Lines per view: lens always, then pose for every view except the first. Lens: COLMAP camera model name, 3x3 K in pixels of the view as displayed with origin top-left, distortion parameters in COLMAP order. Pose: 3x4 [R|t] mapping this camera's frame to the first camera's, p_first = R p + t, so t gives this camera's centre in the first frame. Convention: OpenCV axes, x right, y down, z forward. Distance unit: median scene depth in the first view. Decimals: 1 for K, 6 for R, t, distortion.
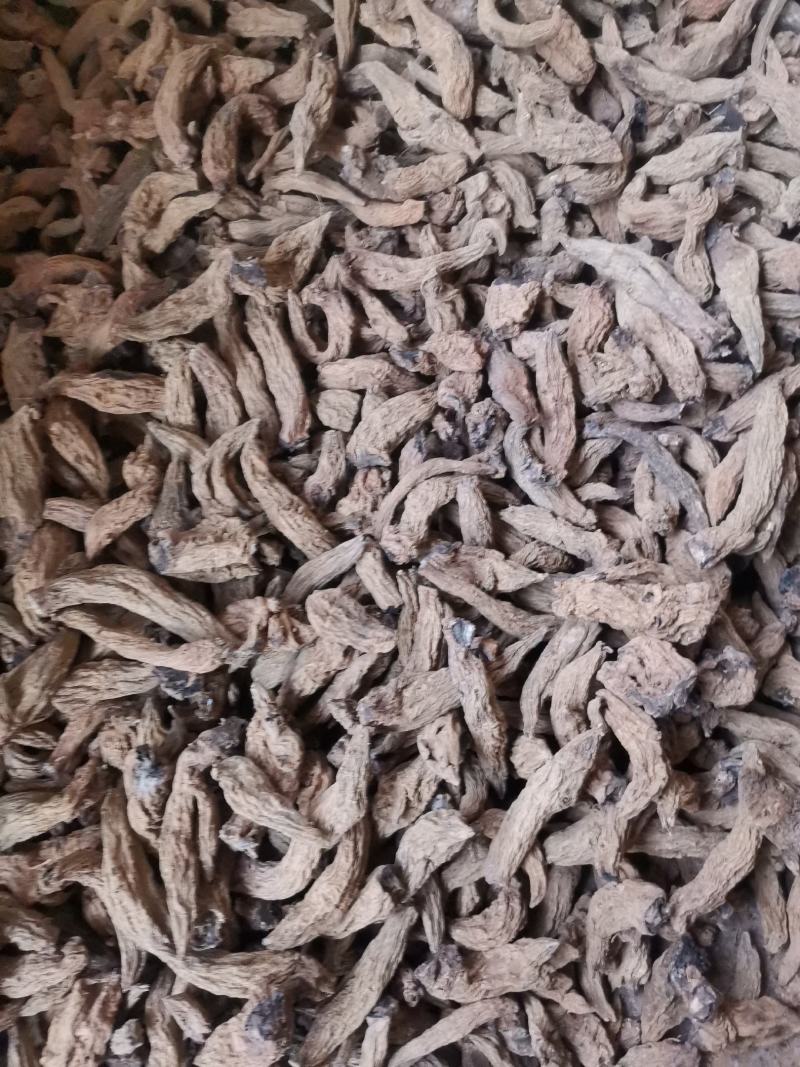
lens RADIAL K [[803.3, 0, 407.1], [0, 803.3, 539.1], [0, 0, 1]] dist [0.090832, -0.135237]
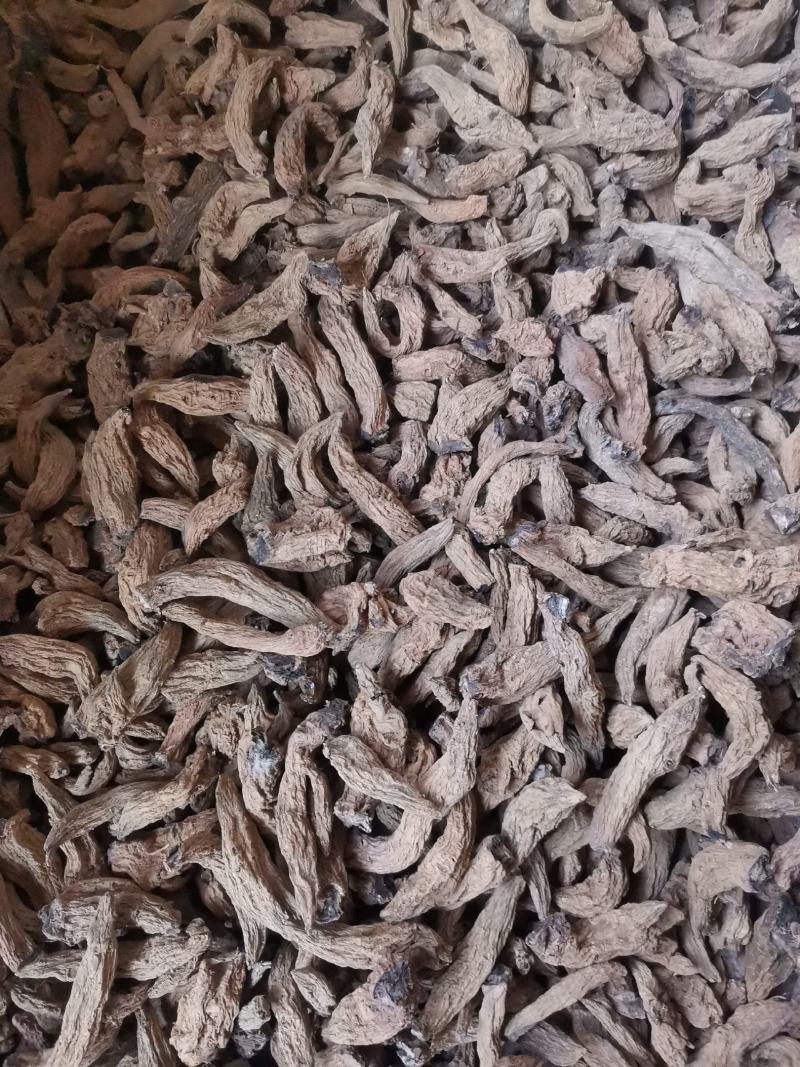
lens RADIAL K [[803.3, 0, 407.1], [0, 803.3, 539.1], [0, 0, 1]] dist [0.090832, -0.135237]
pose [[0.998742, -0.048666, -0.012057, -0.097384], [0.048496, 0.998726, -0.013977, 0.032768], [0.012721, 0.013375, 0.999830, -0.032415]]
